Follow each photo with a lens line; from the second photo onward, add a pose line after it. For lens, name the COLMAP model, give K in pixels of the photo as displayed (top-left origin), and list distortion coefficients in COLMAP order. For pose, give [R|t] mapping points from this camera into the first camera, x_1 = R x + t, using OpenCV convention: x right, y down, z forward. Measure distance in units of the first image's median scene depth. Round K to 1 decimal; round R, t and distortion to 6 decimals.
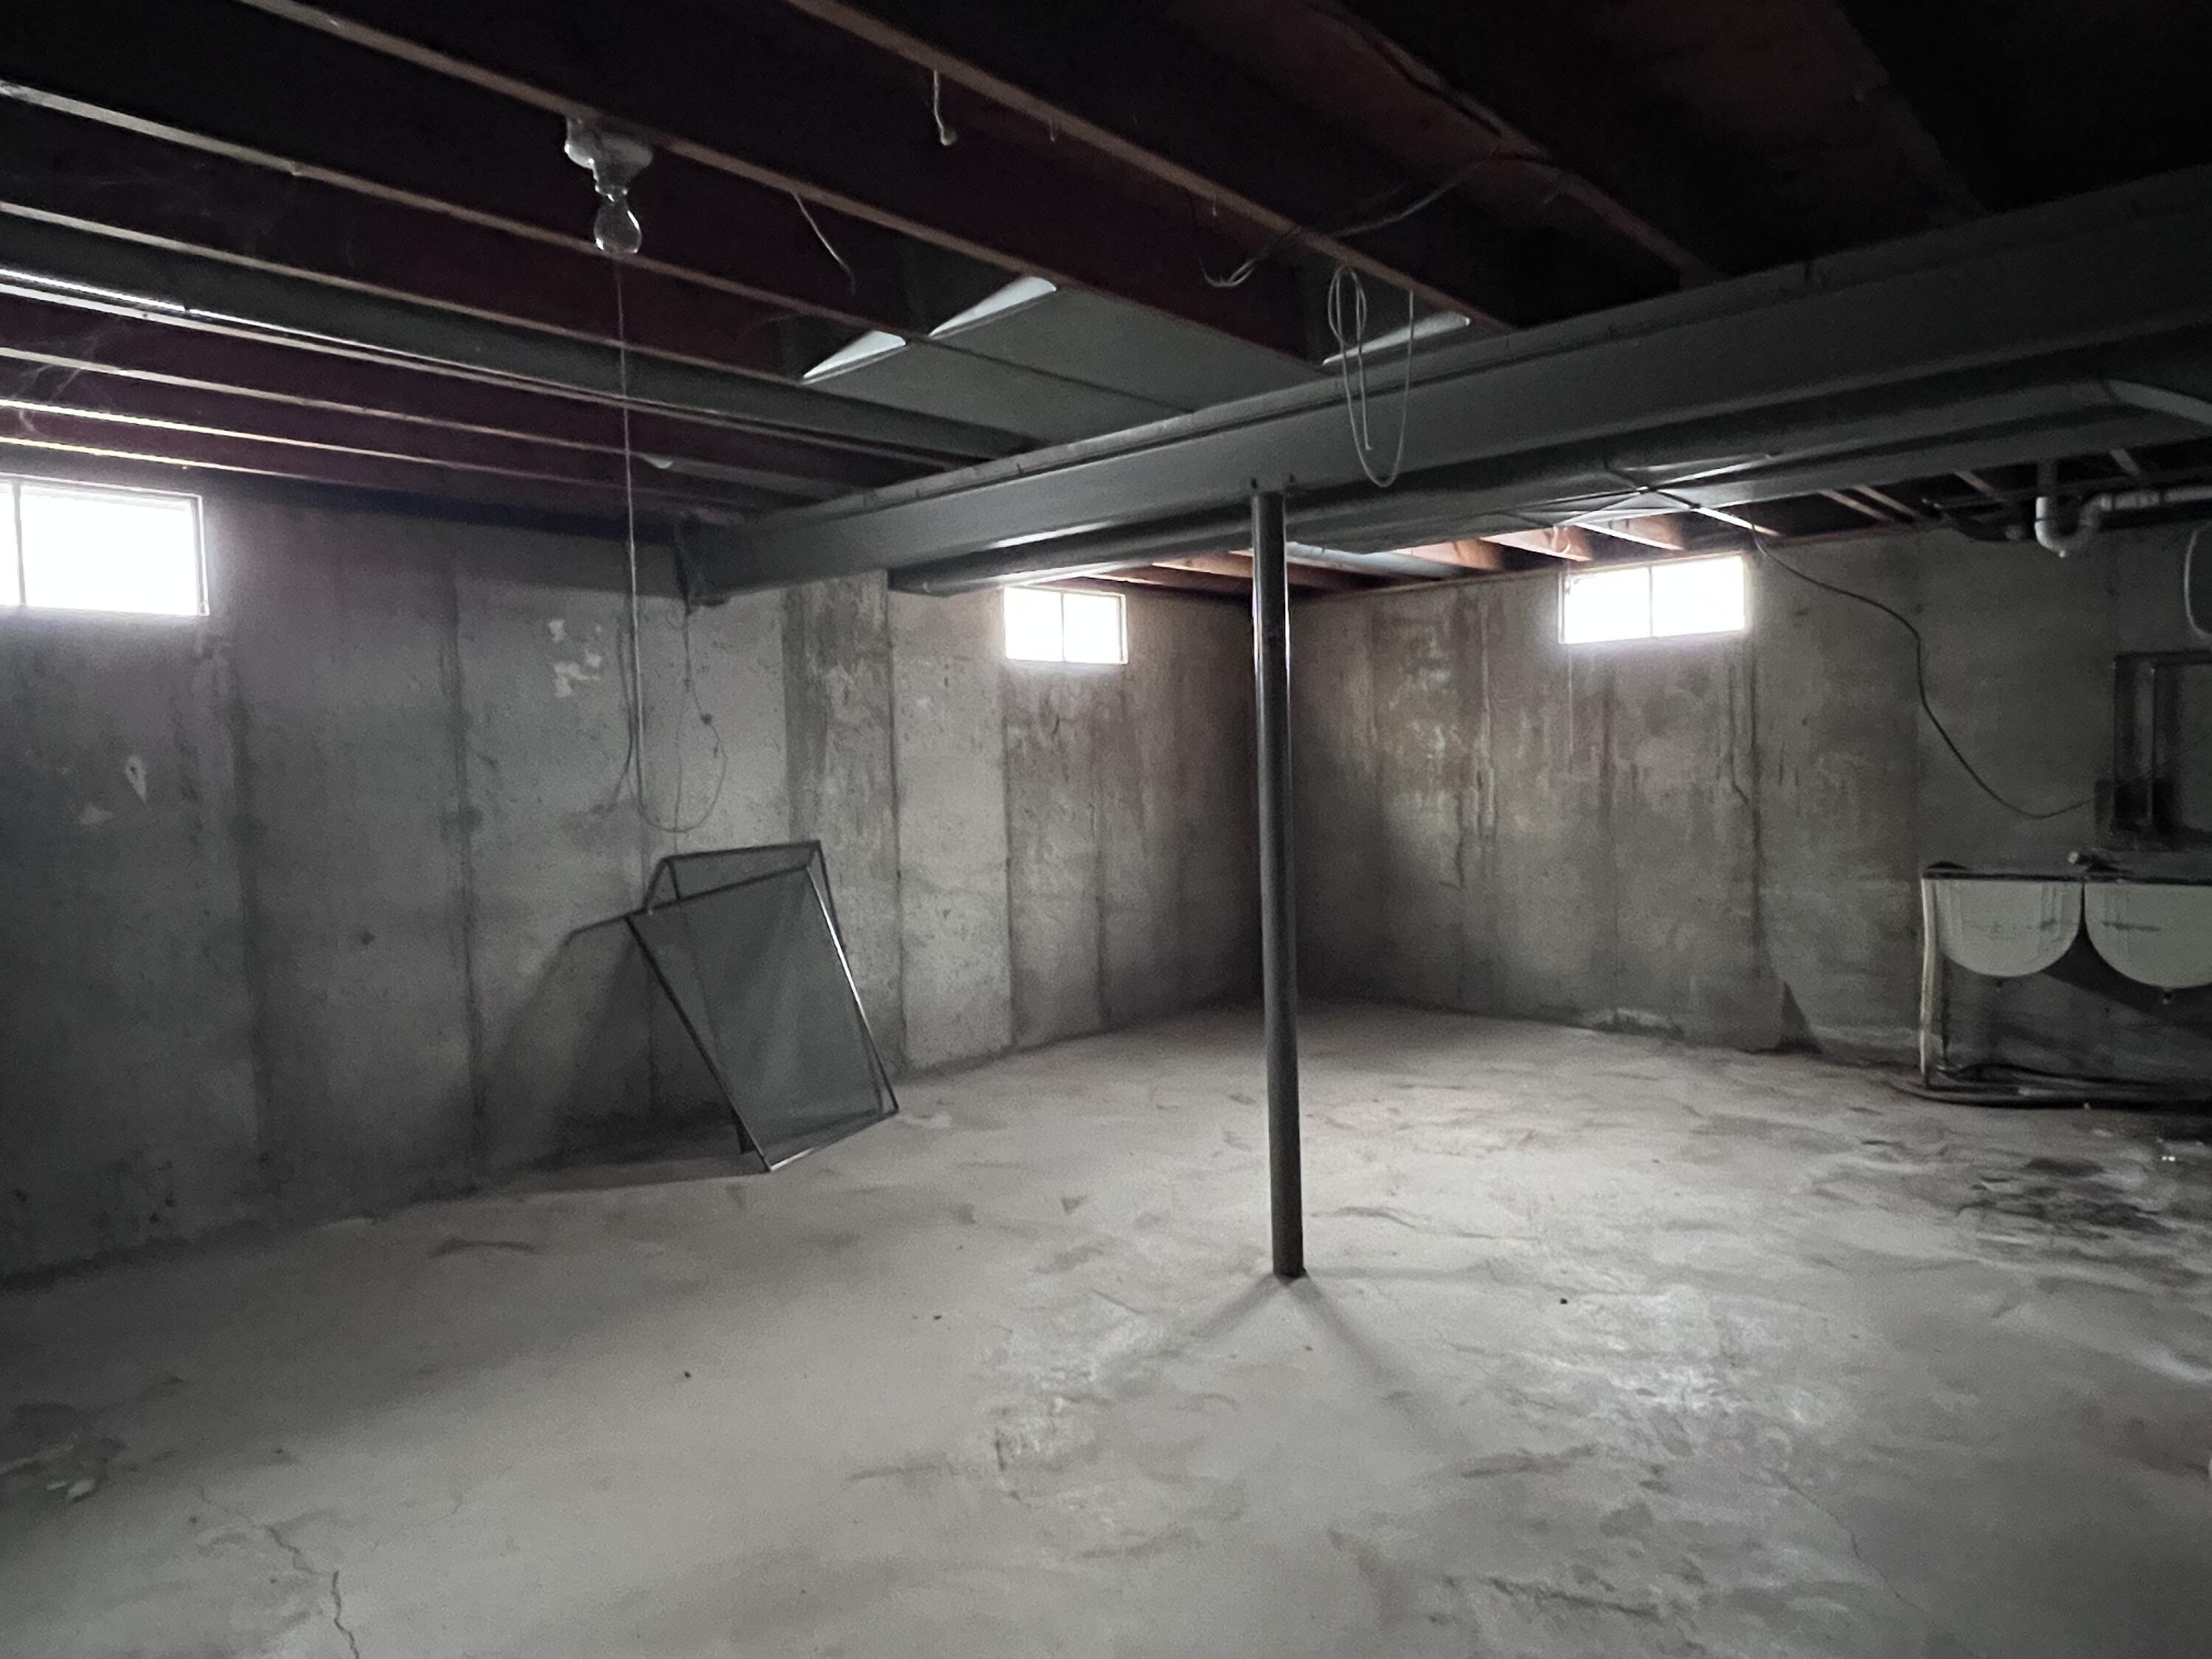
lens RADIAL K [[1384.8, 0, 1106.0], [0, 1384.8, 829.5], [0, 0, 1]] dist [-0.002902, -0.000436]
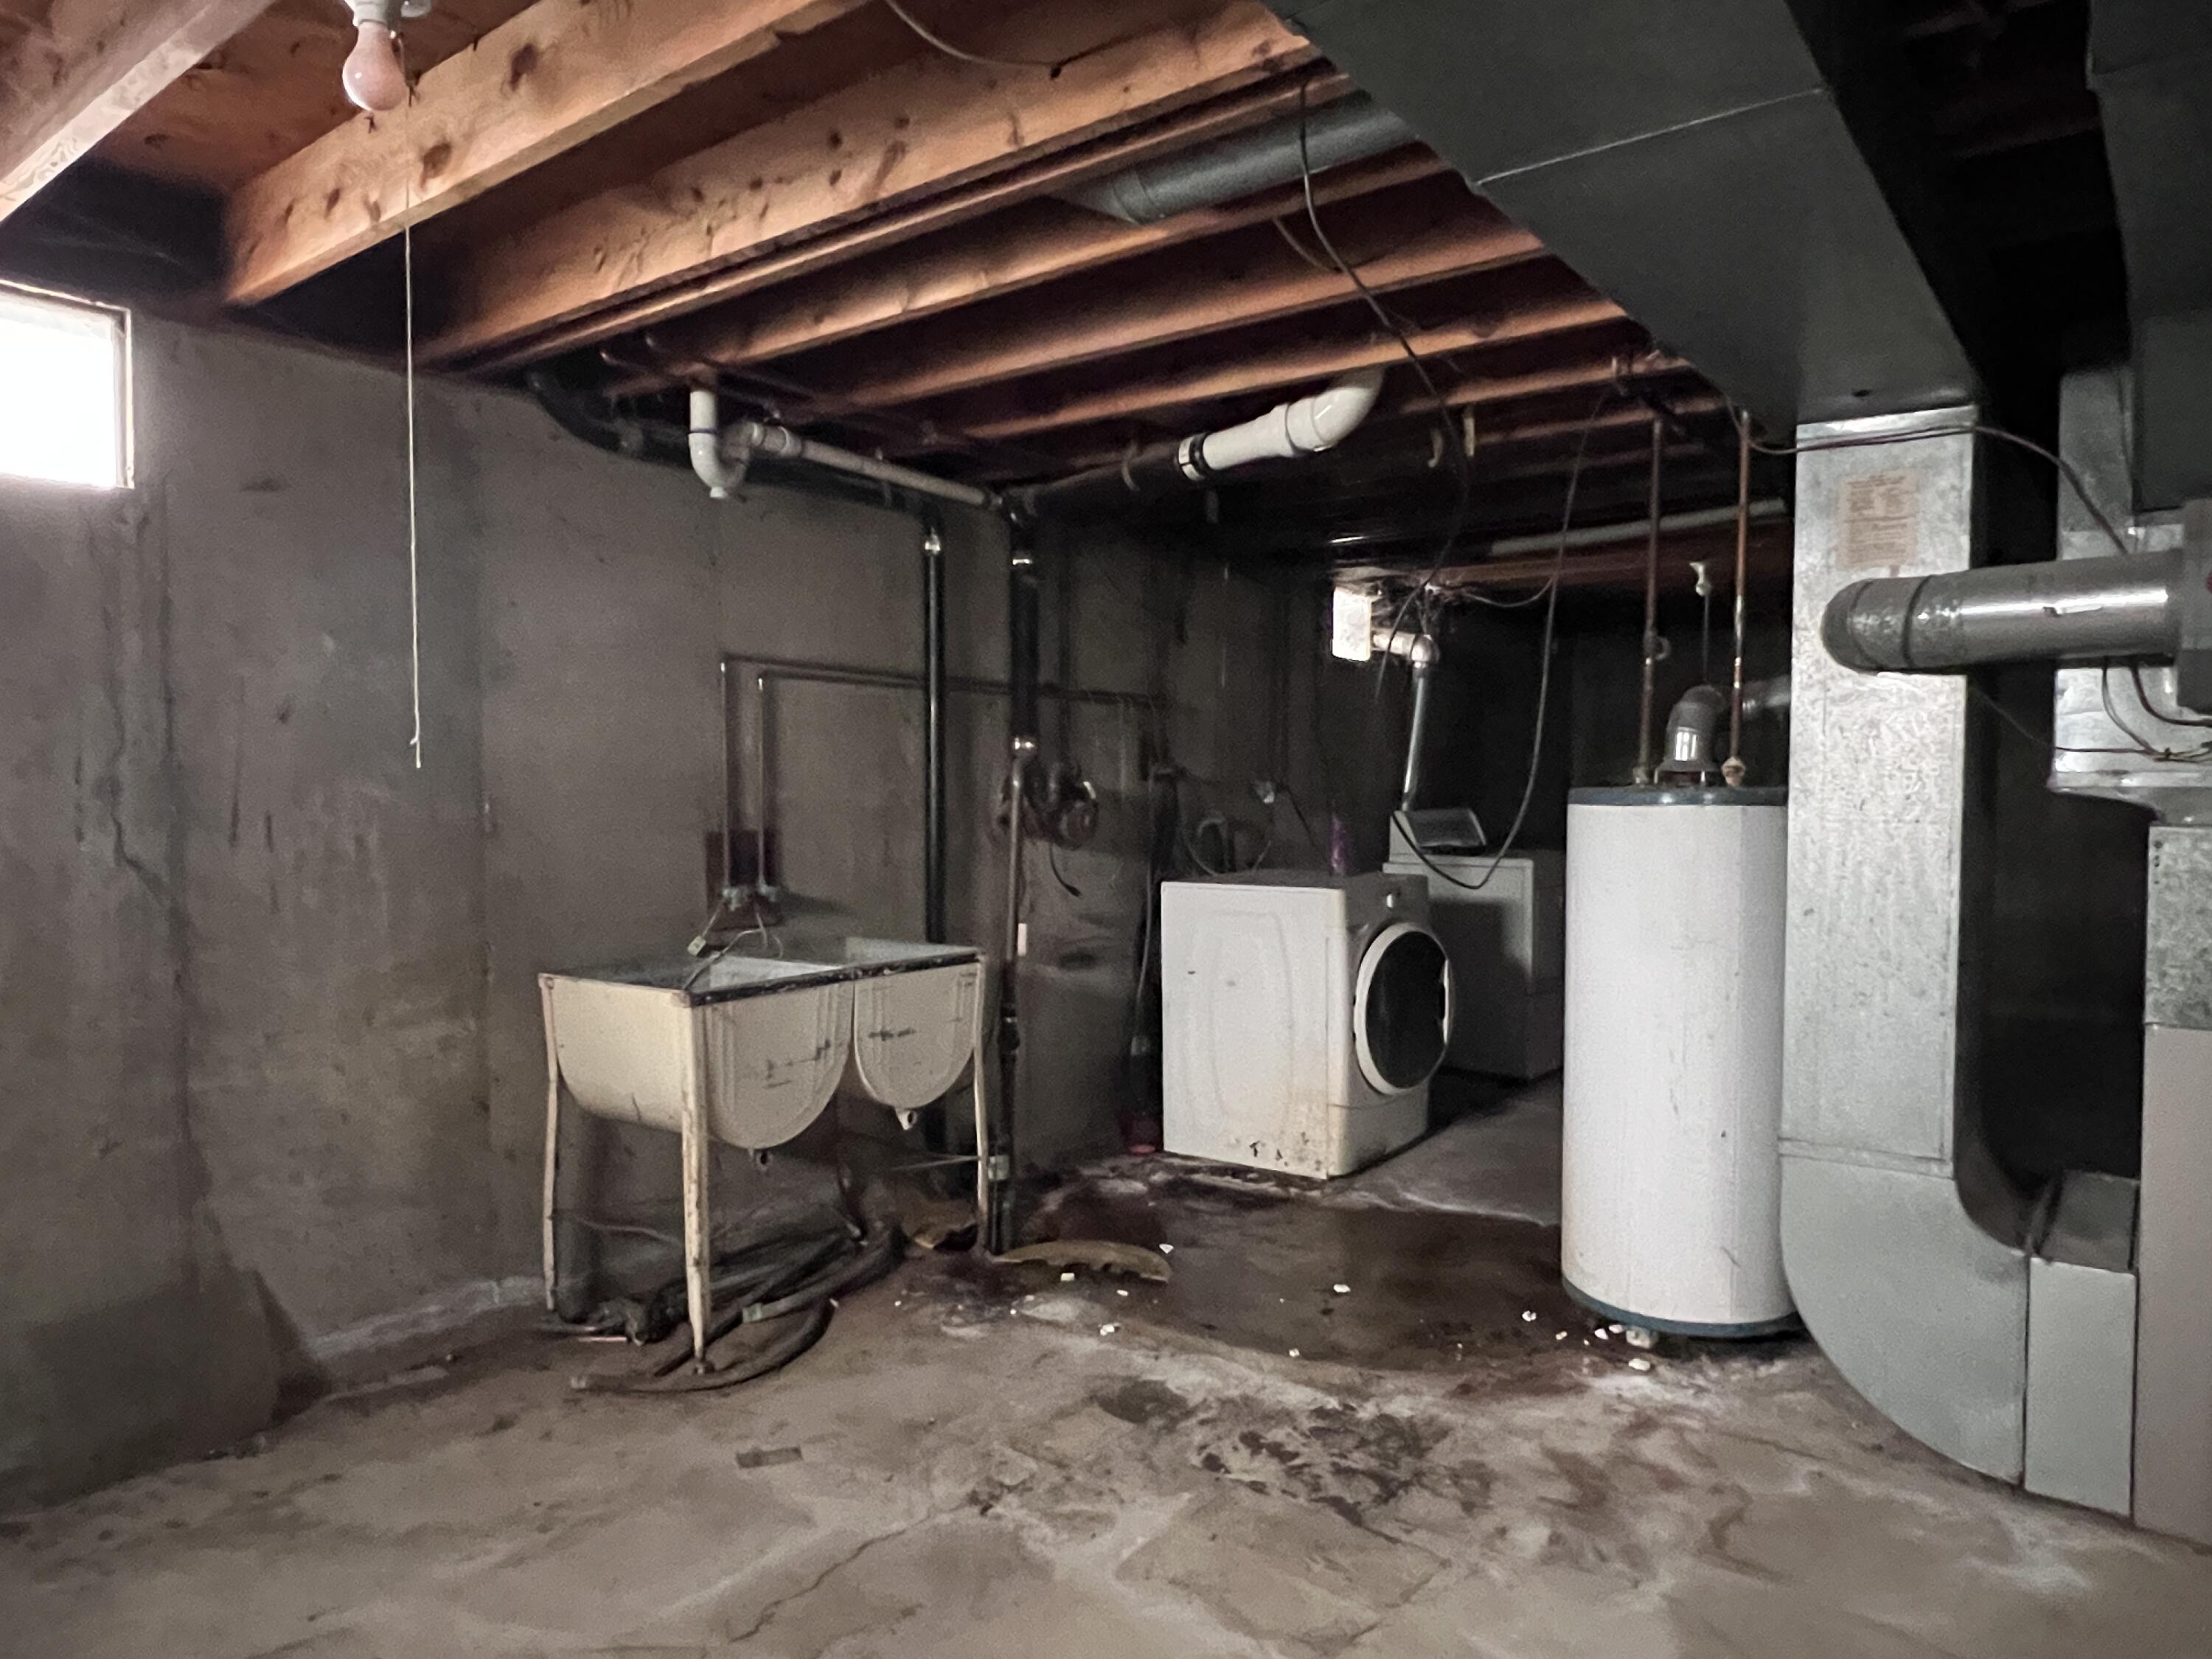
lens RADIAL K [[1384.8, 0, 1106.0], [0, 1384.8, 829.5], [0, 0, 1]] dist [-0.002902, -0.000436]
pose [[-0.074887, -0.014424, 0.997088, 0.006955], [0.032393, 0.999333, 0.016889, -0.042452], [-0.996666, 0.033563, -0.074370, 0.856822]]
